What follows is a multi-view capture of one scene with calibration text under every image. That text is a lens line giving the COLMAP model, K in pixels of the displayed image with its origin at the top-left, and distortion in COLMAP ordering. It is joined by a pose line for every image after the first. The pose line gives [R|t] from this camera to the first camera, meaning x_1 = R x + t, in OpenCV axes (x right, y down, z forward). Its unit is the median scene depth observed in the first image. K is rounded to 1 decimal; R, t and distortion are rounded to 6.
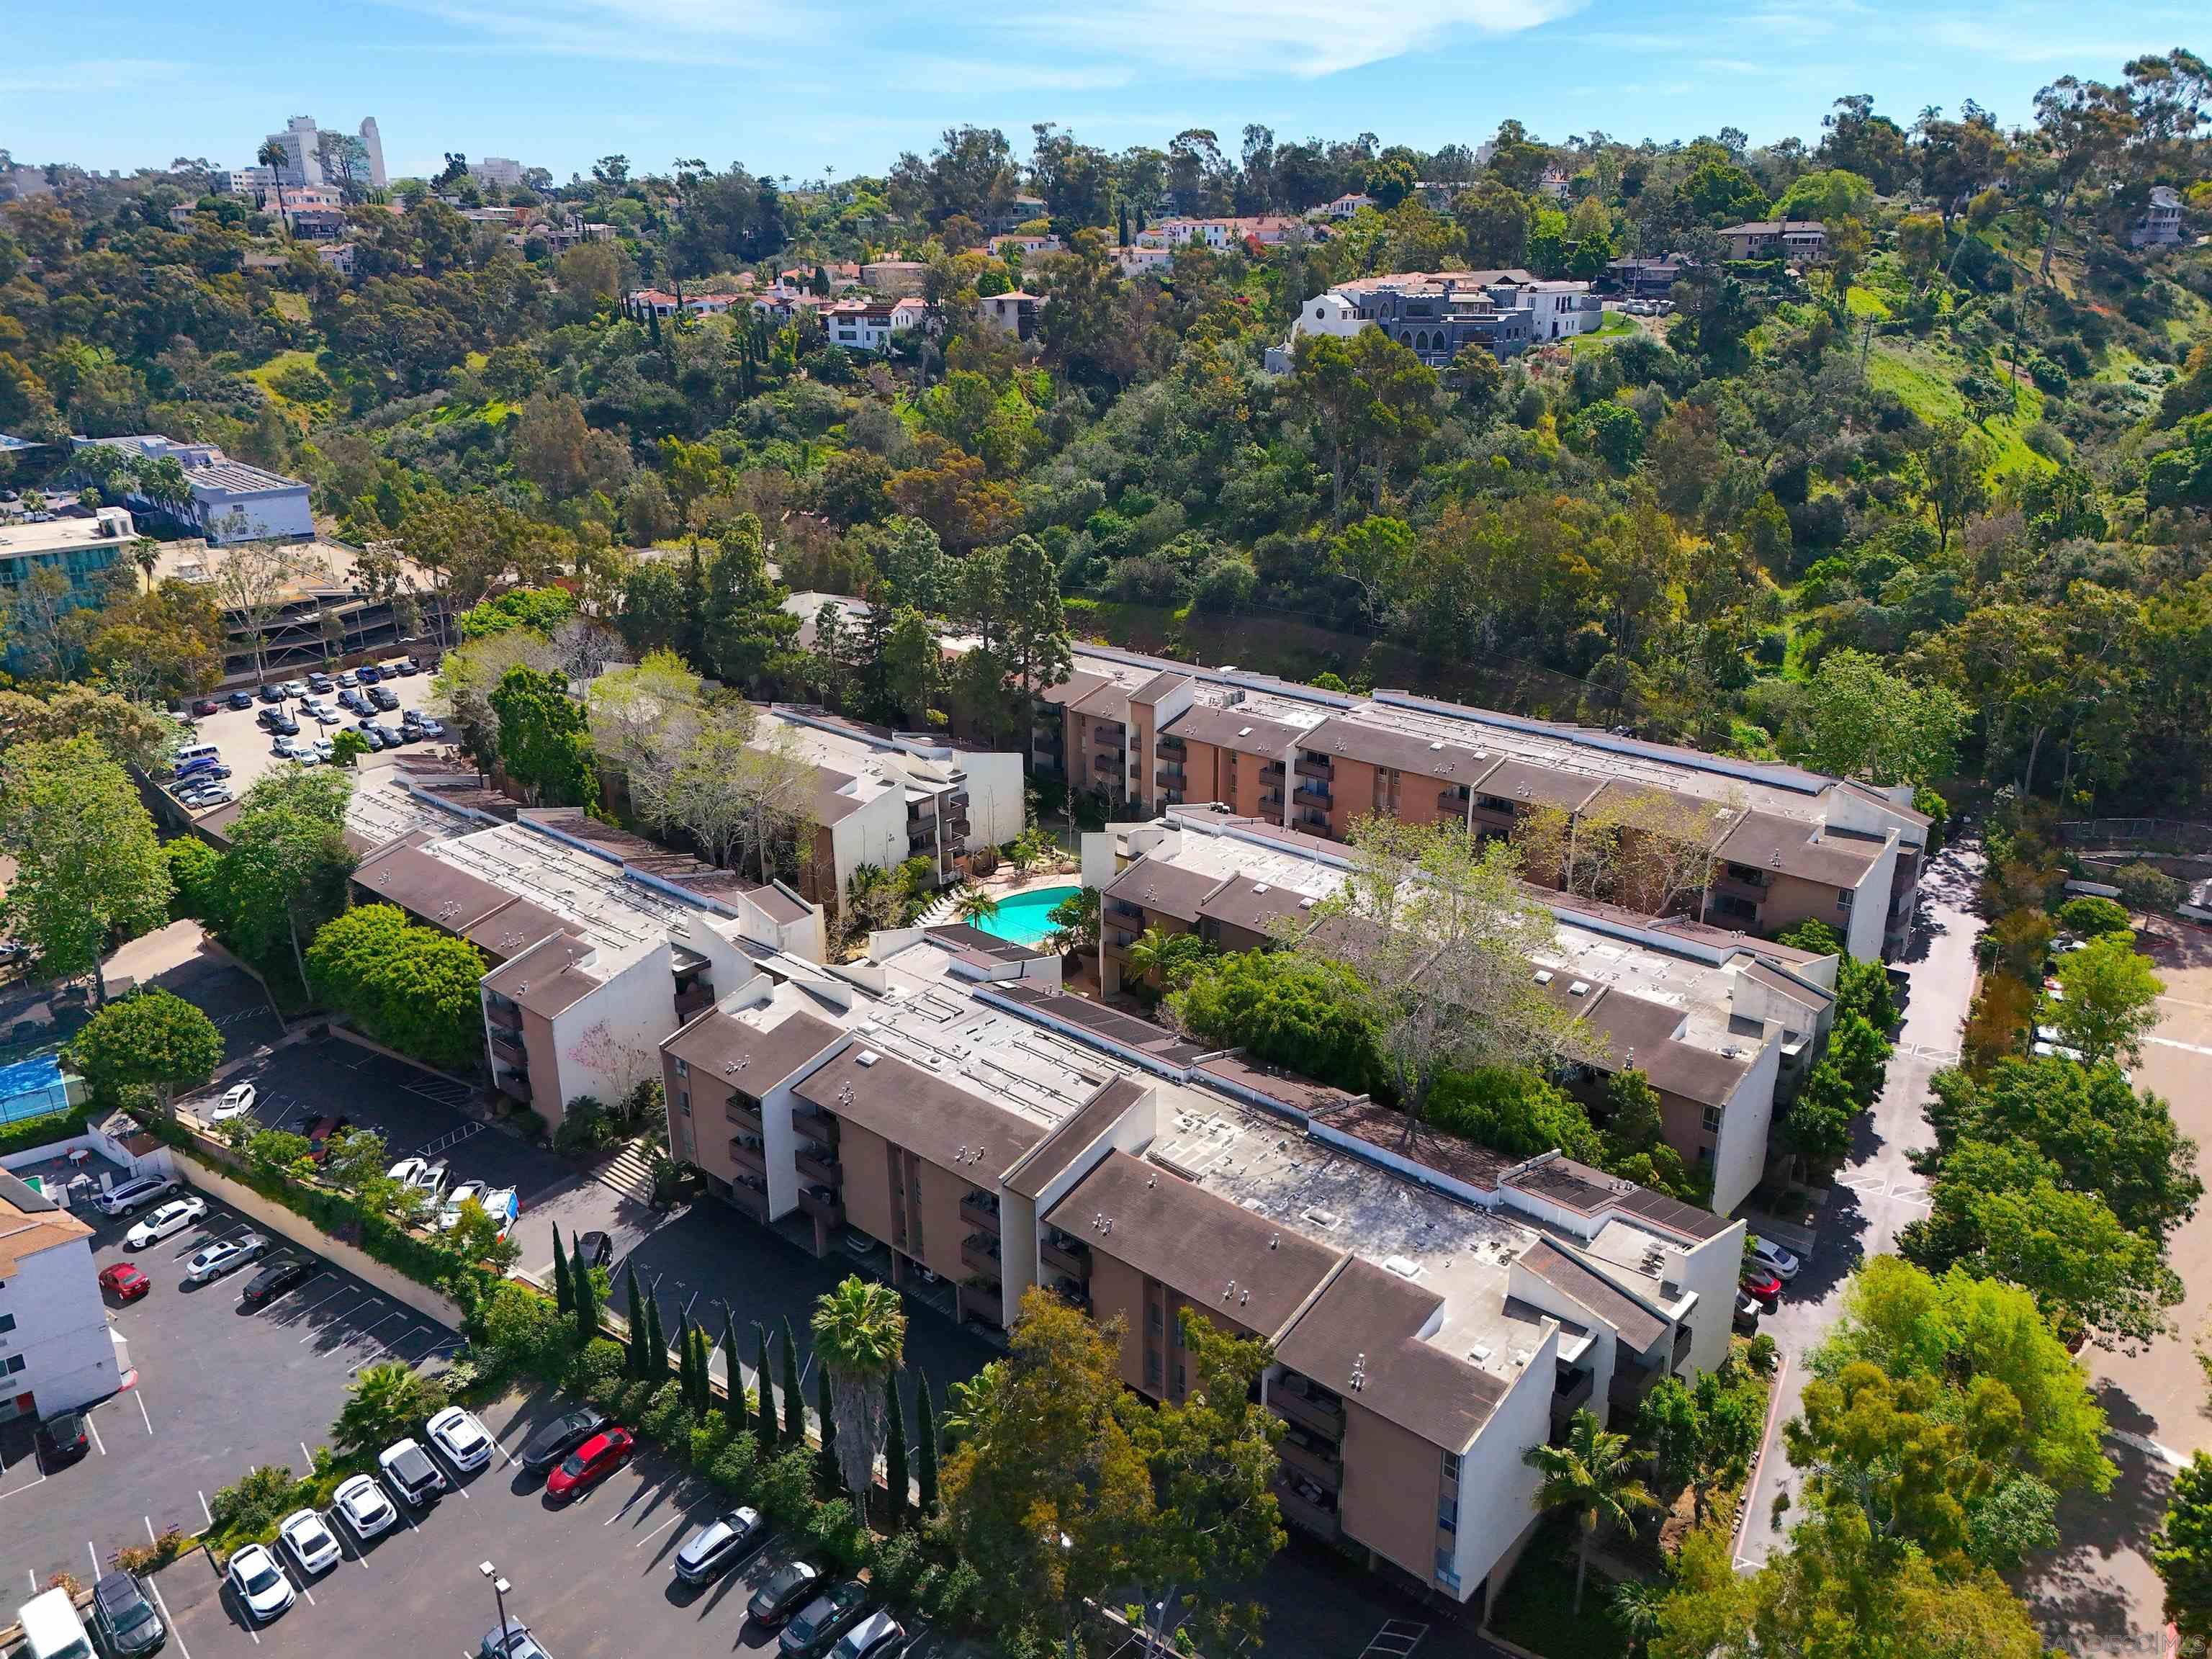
lens RADIAL K [[1638.0, 0, 1093.9], [0, 1638.0, 835.0], [0, 0, 1]] dist [0.037374, -0.032125]
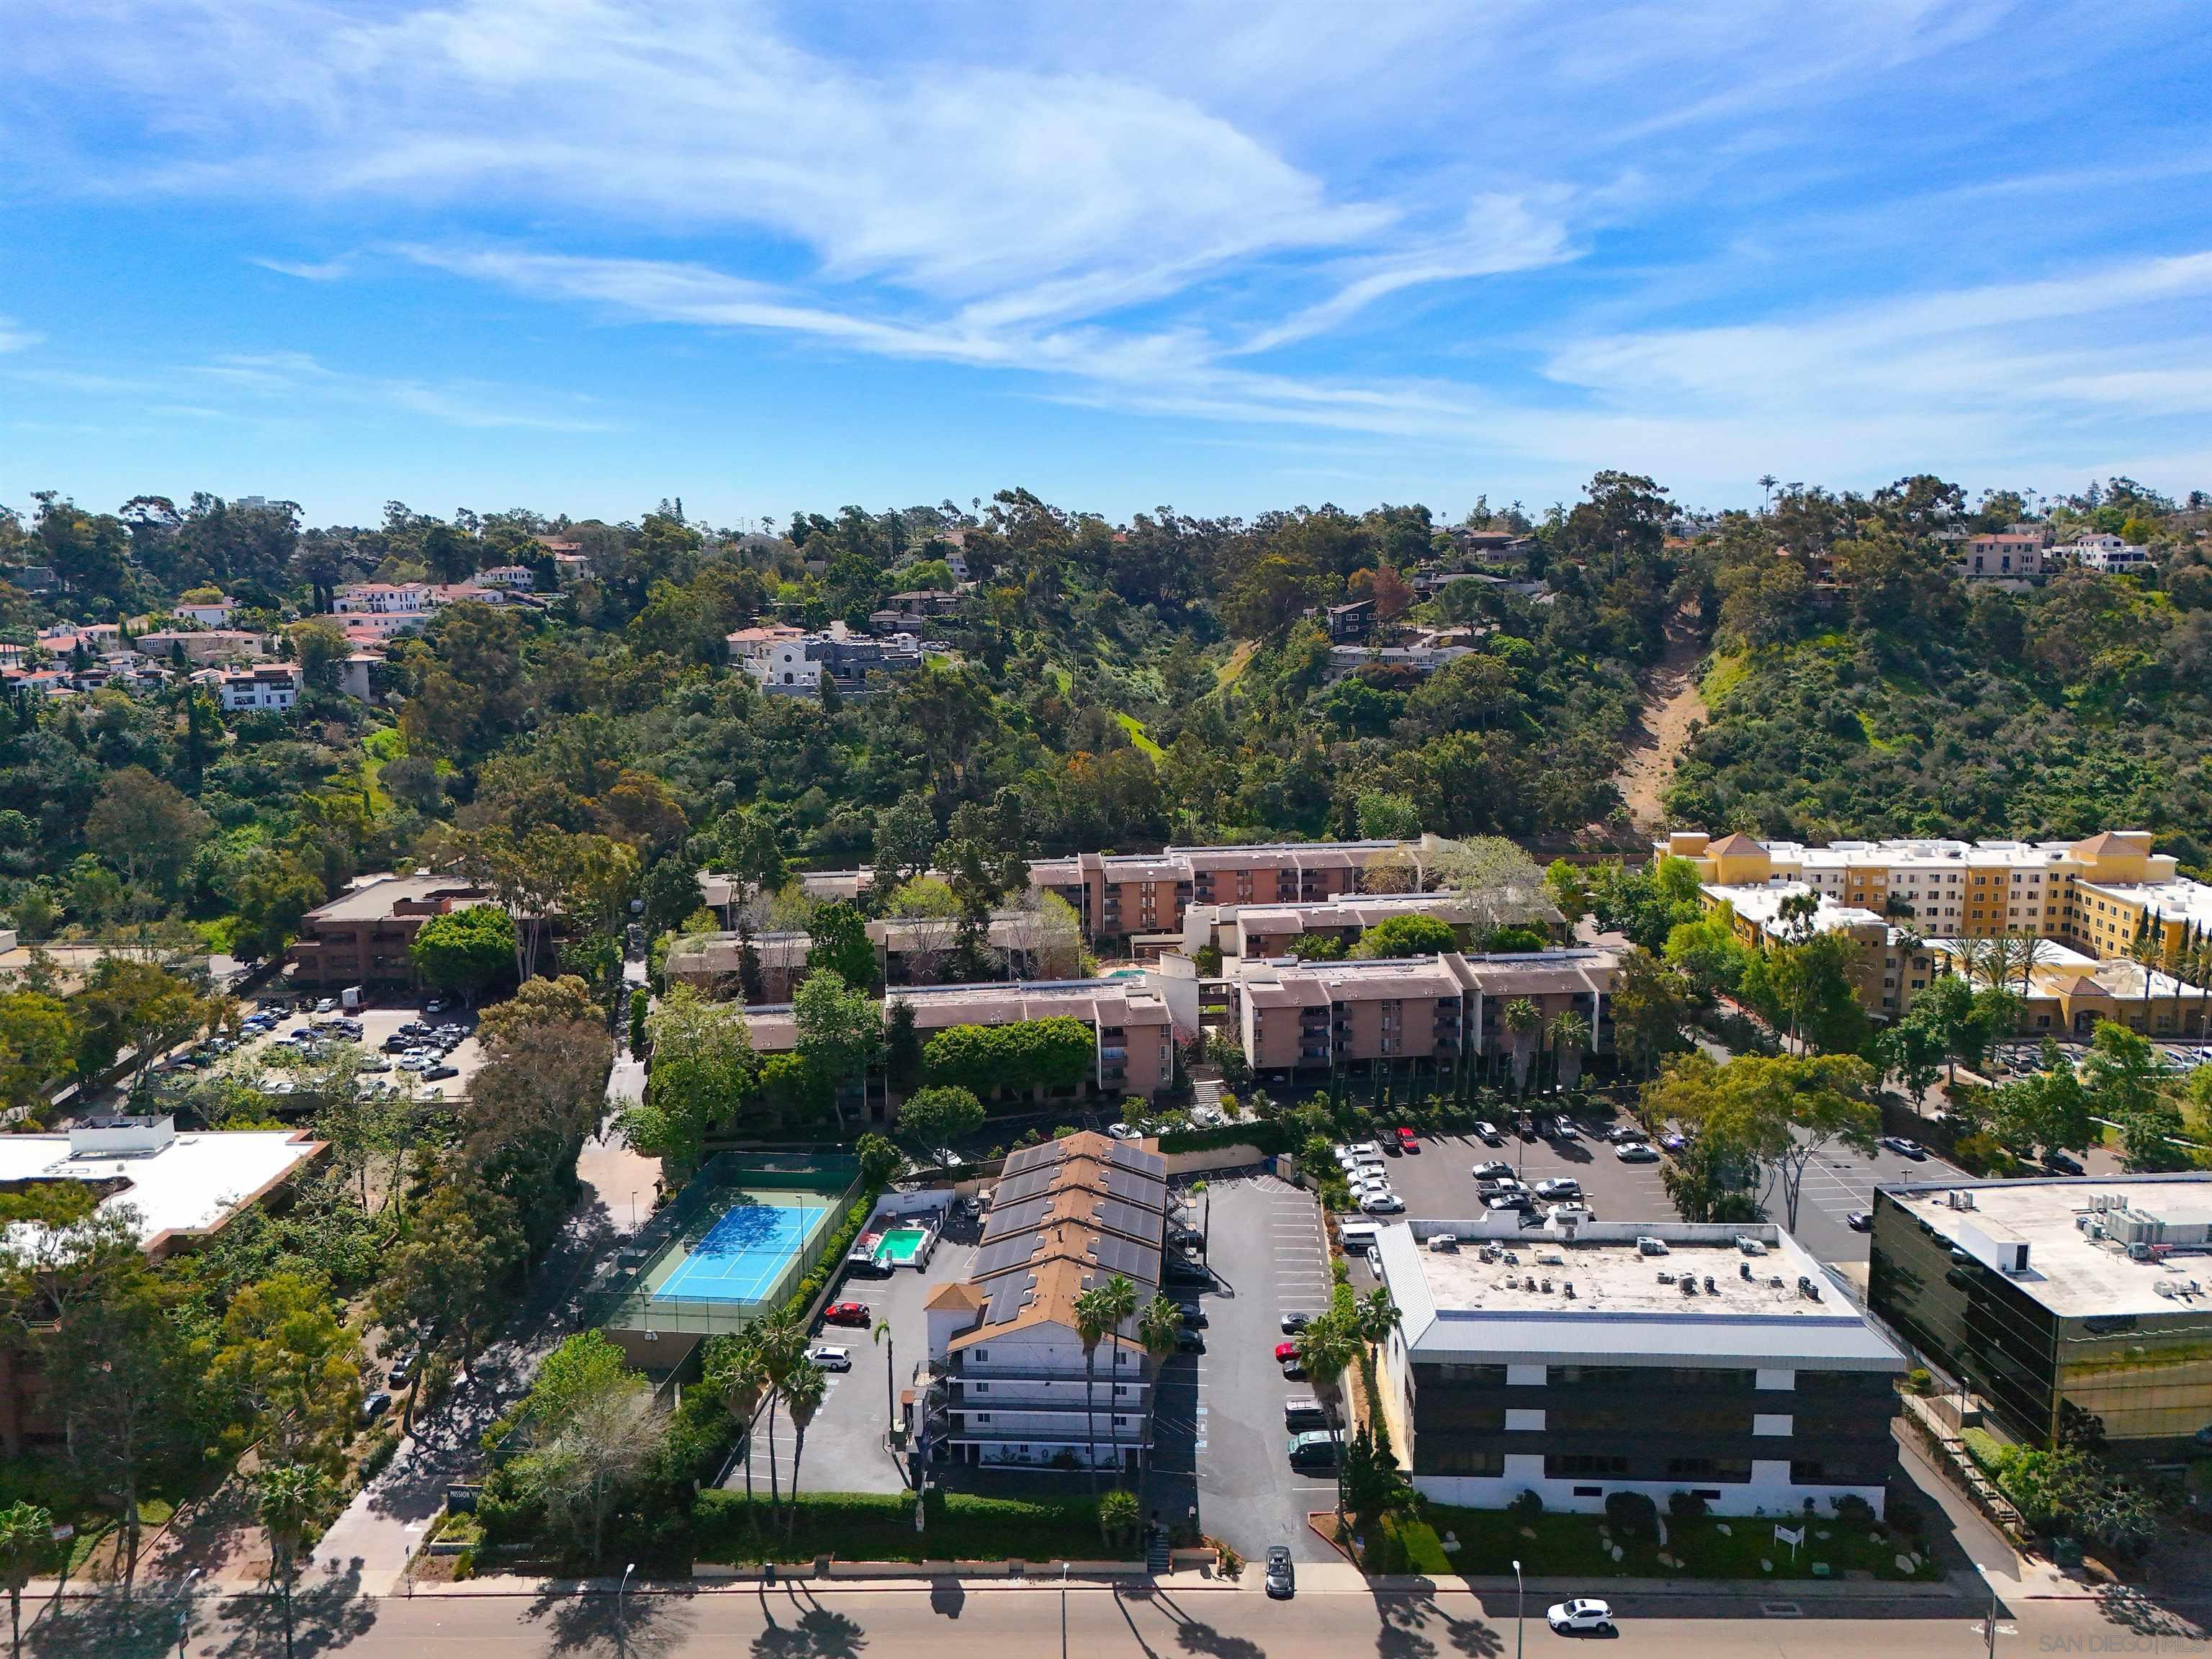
lens RADIAL K [[1638.0, 0, 1094.6], [0, 1638.0, 832.8], [0, 0, 1]] dist [0.037374, -0.032125]
pose [[0.665197, -0.125530, 0.736041, -1.412645], [0.264075, 0.961608, -0.074658, 0.014666], [-0.698411, 0.244032, 0.672808, -0.215213]]
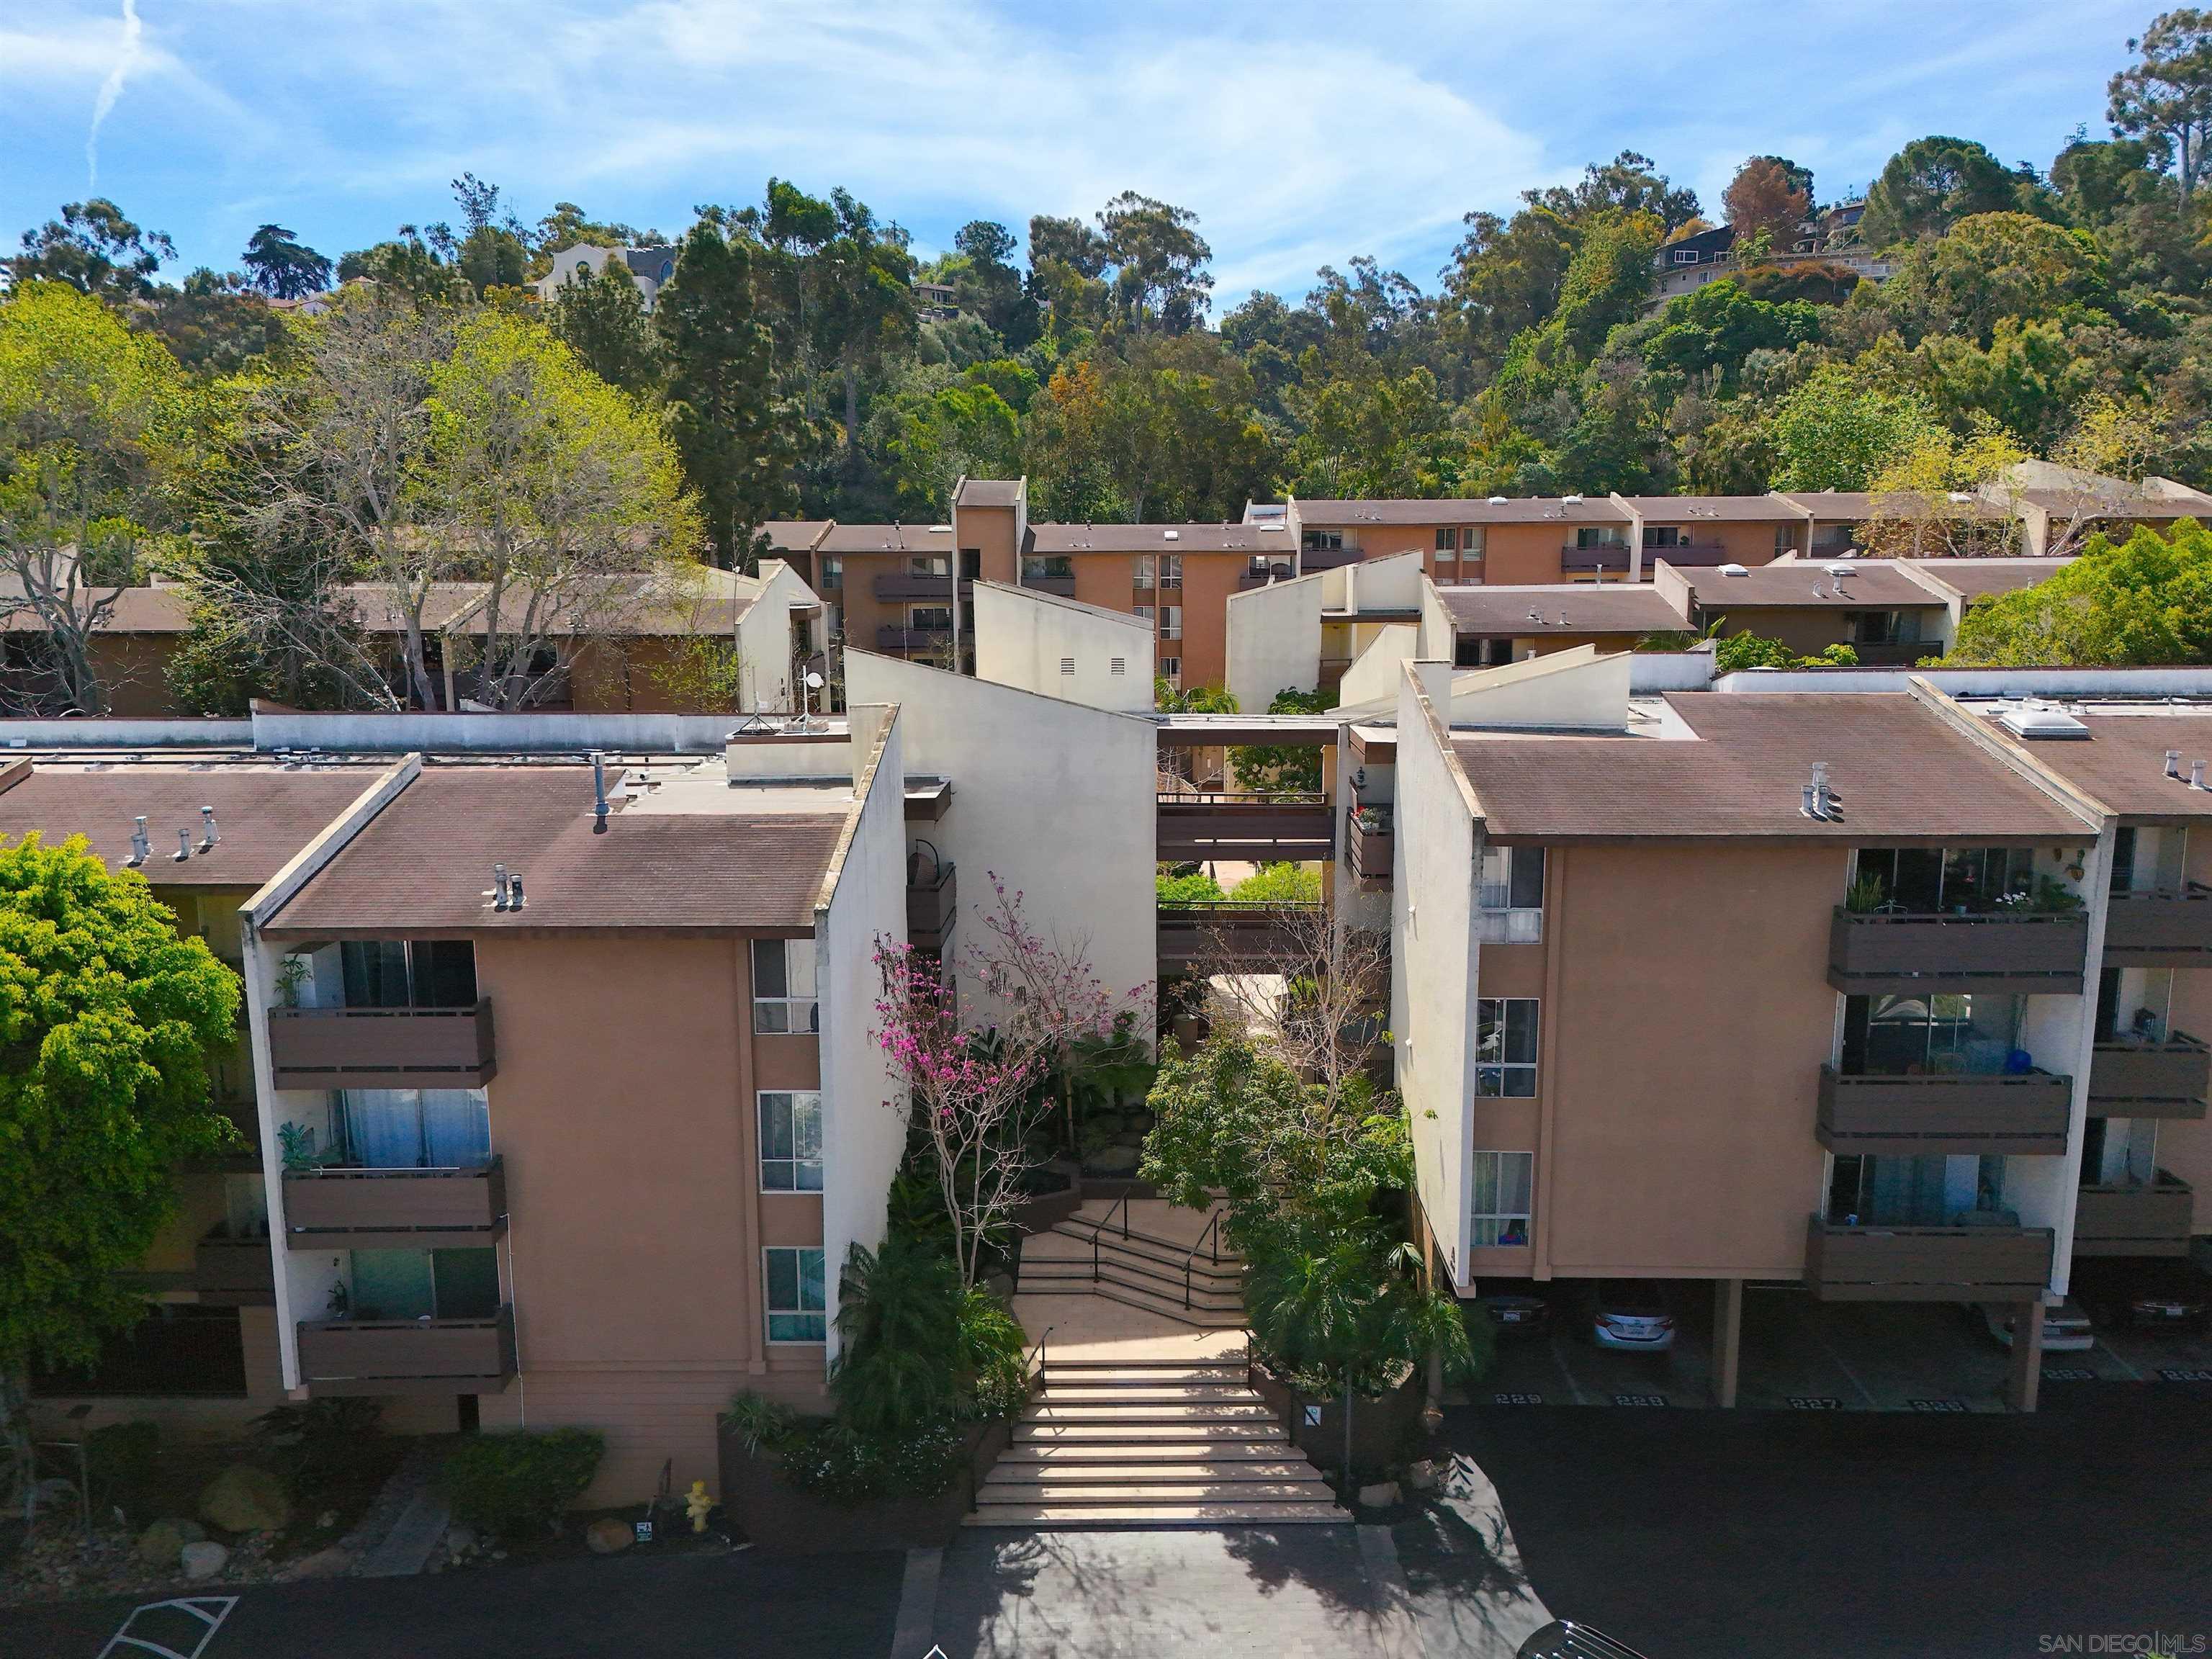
lens RADIAL K [[1638.0, 0, 1102.6], [0, 1638.0, 834.7], [0, 0, 1]] dist [0.037374, -0.032125]
pose [[0.756211, -0.112154, 0.644644, -0.363153], [0.221802, 0.970809, -0.091289, 0.105656], [-0.615588, 0.212017, 0.759013, 0.634050]]
